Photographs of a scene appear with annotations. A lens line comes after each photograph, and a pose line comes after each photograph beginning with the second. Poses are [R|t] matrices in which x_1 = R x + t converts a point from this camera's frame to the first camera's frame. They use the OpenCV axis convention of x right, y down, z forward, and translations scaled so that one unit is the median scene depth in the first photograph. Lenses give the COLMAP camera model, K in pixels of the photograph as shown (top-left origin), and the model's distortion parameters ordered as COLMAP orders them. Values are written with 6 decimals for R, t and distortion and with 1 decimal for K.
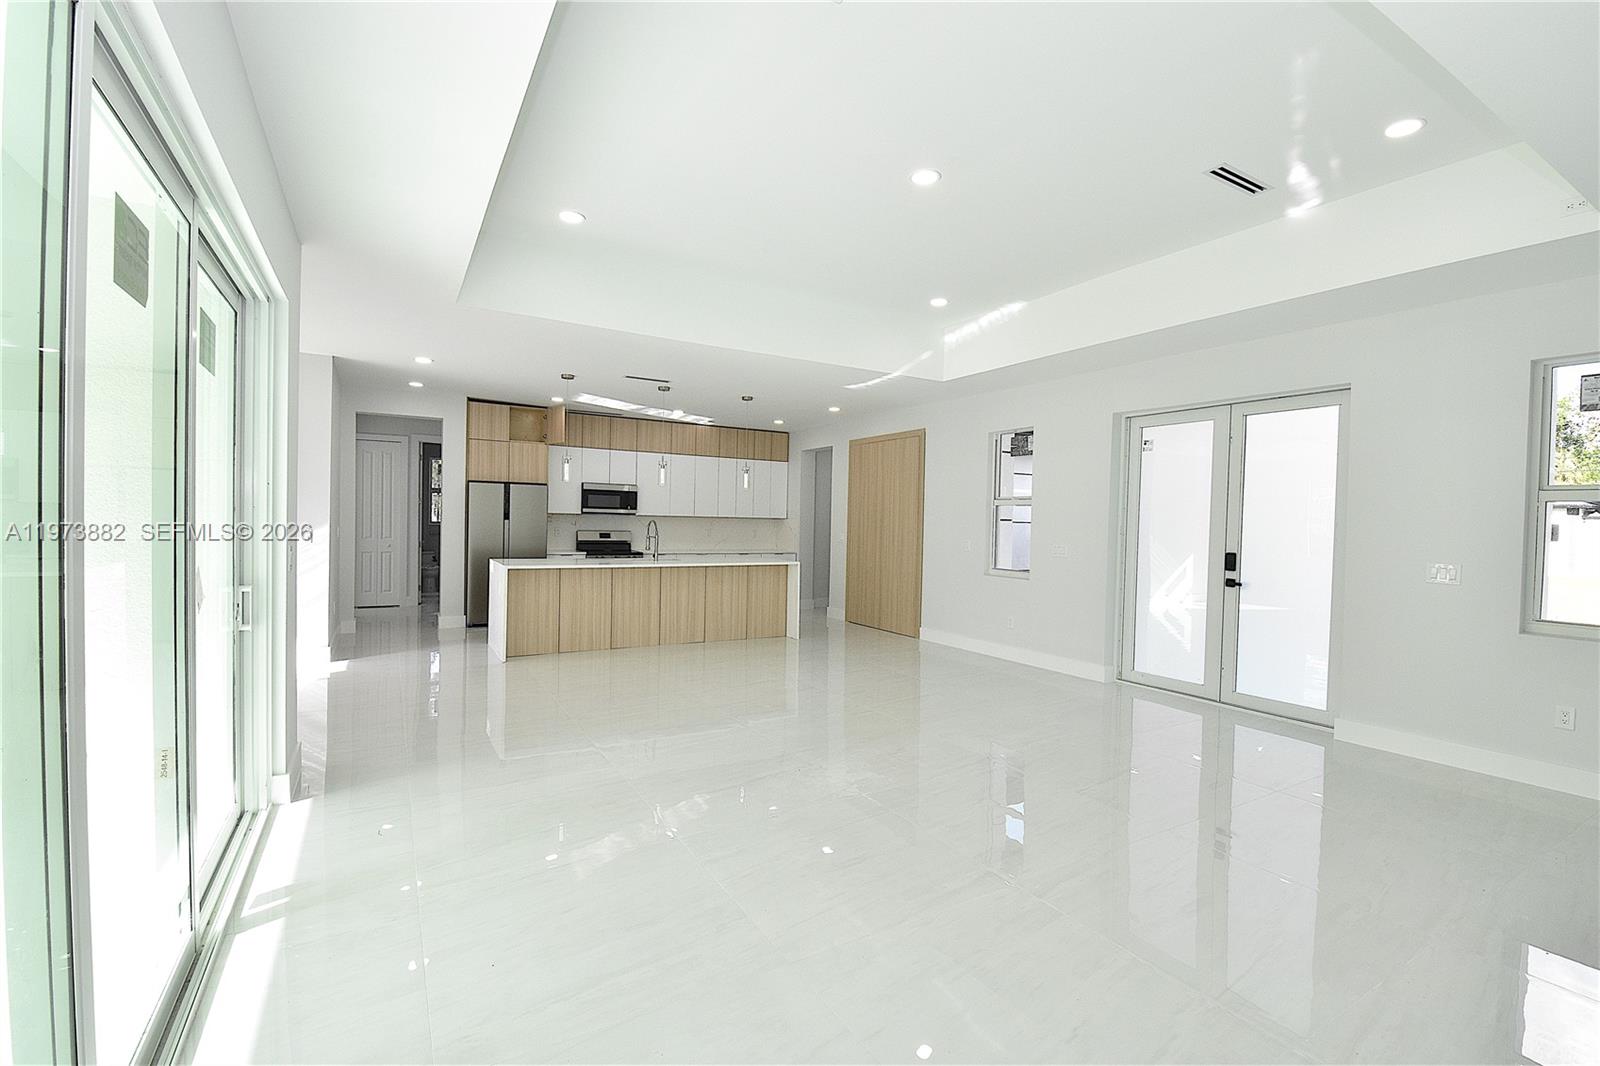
lens RADIAL K [[699.2, 0, 805.1], [0, 699.2, 534.0], [0, 0, 1]] dist [-0.009437, -0.005367]
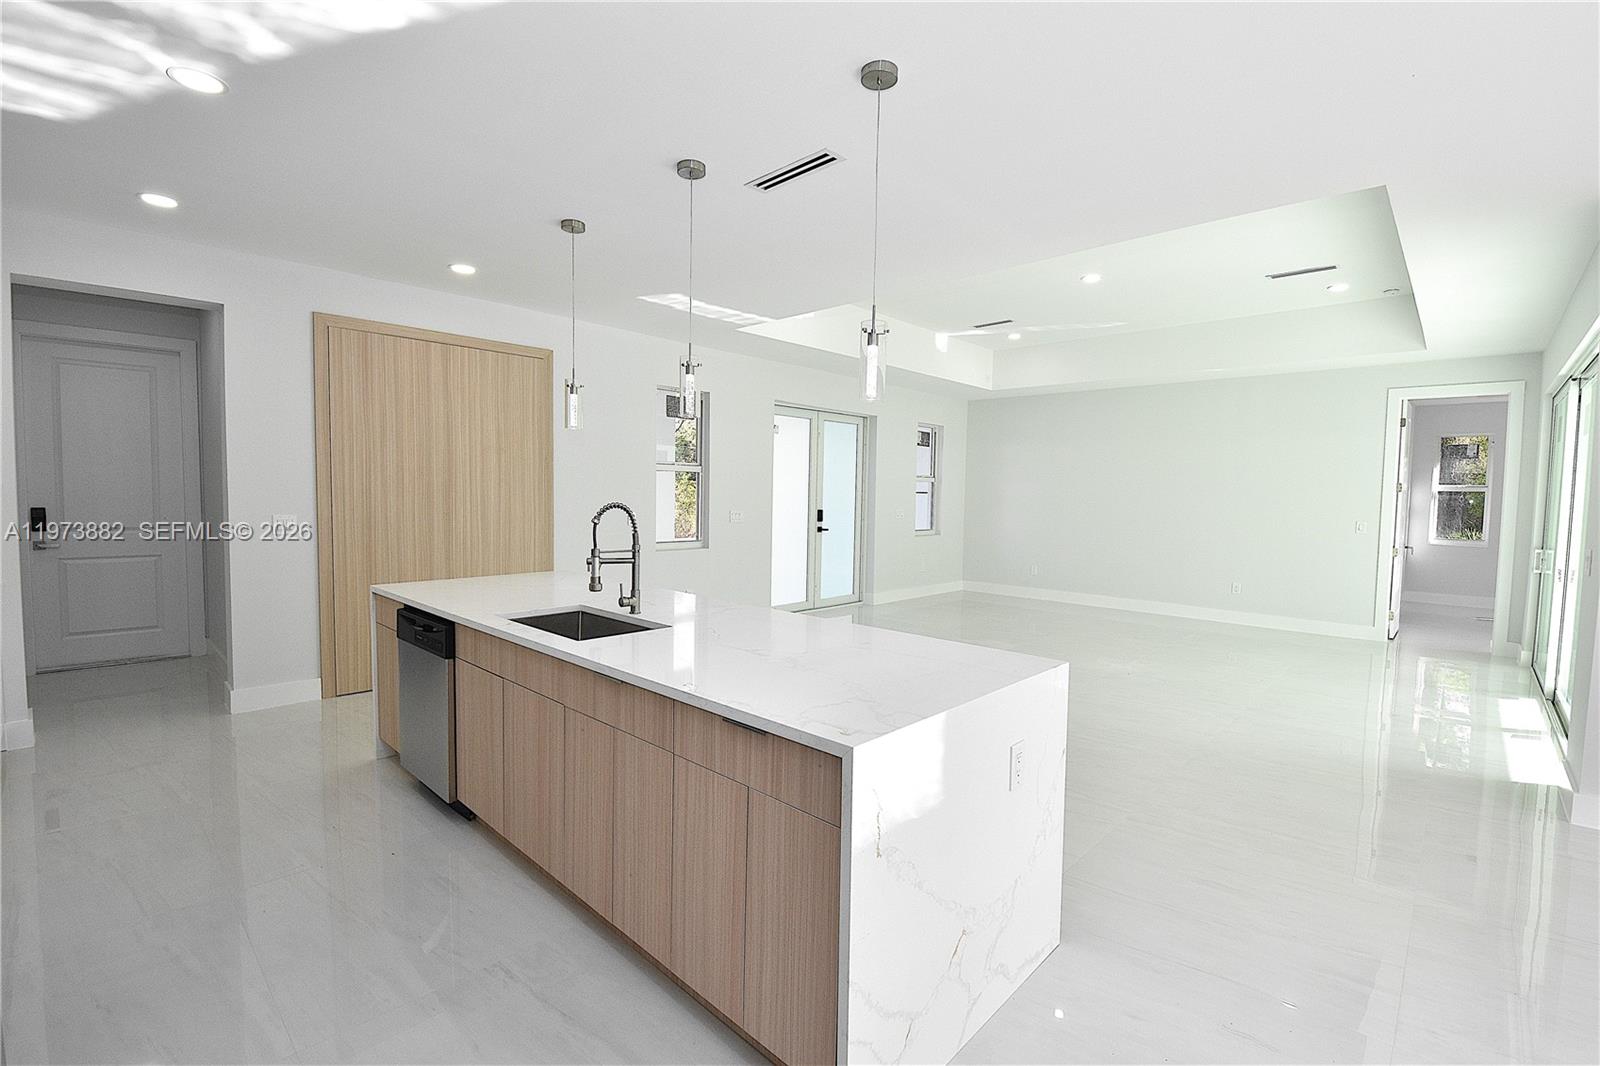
lens RADIAL K [[699.2, 0, 827.0], [0, 699.2, 539.1], [0, 0, 1]] dist [-0.009437, -0.005367]
pose [[-0.293229, -0.089282, 0.951864, -0.512755], [-0.002755, 0.995705, 0.092546, -0.030169], [-0.956038, 0.024515, -0.292215, 0.861522]]
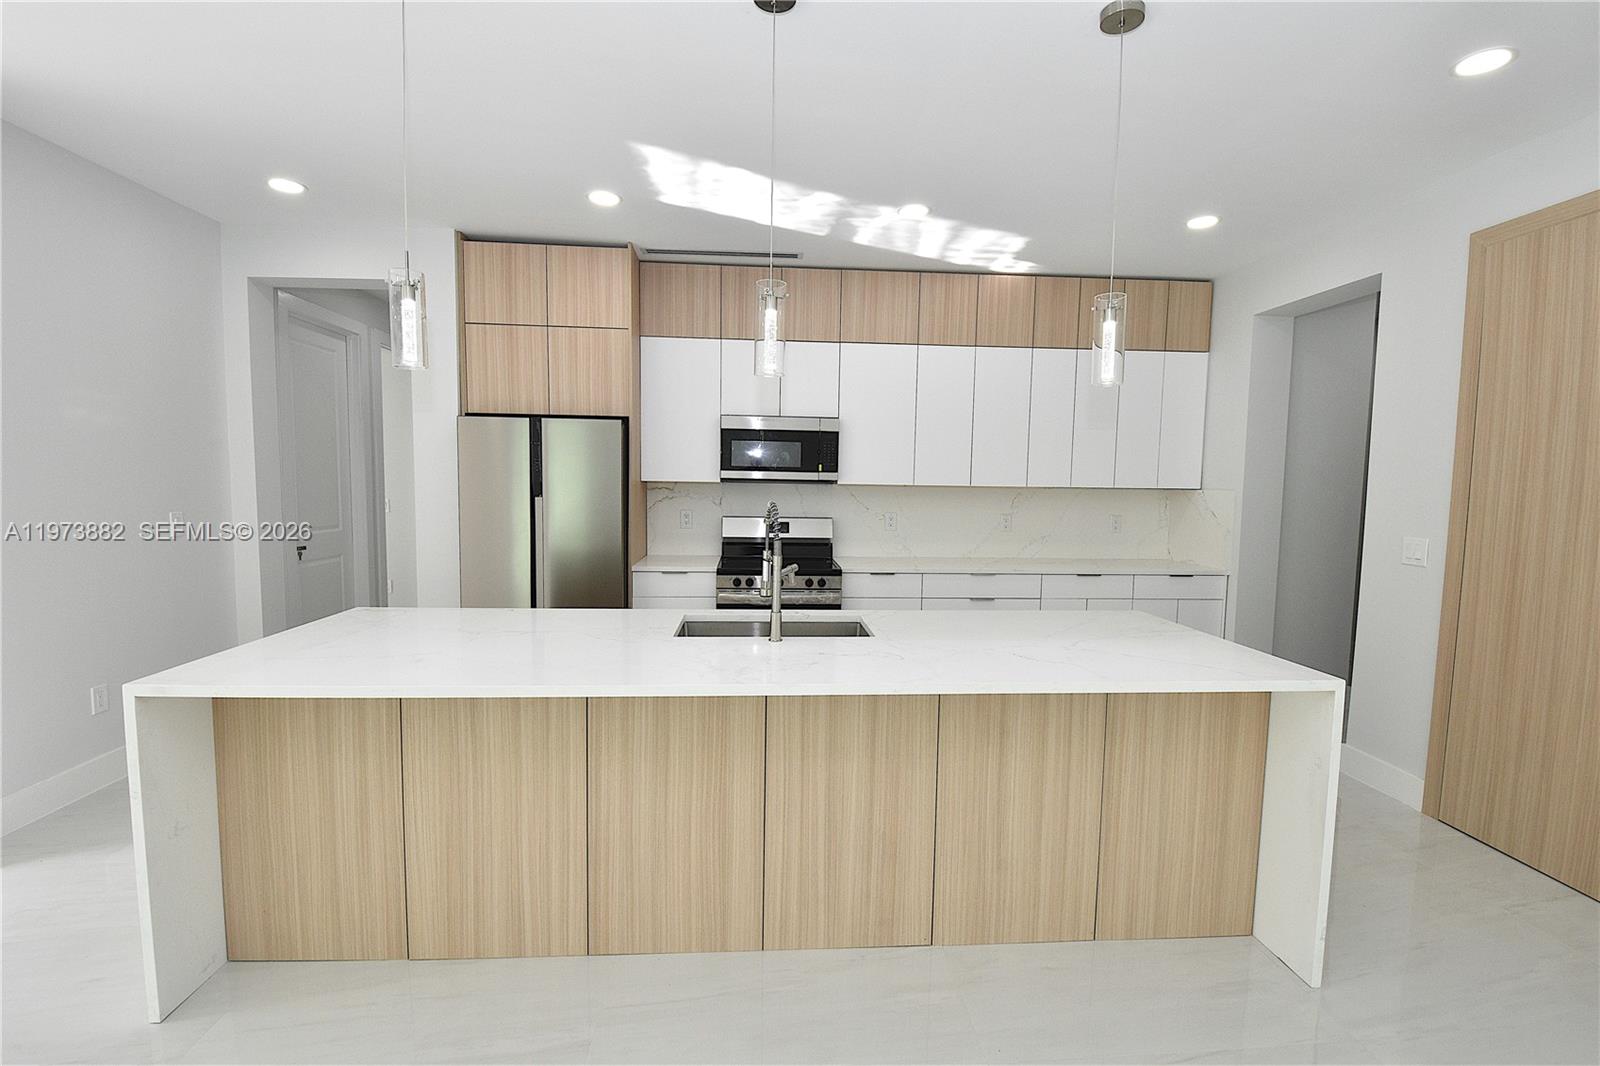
lens RADIAL K [[699.2, 0, 804.1], [0, 699.2, 533.8], [0, 0, 1]] dist [-0.009437, -0.005367]
pose [[0.890918, 0.026949, -0.453364, -0.058901], [-0.004633, 0.998725, 0.050260, -0.018873], [0.454141, -0.042677, 0.889907, 0.635707]]
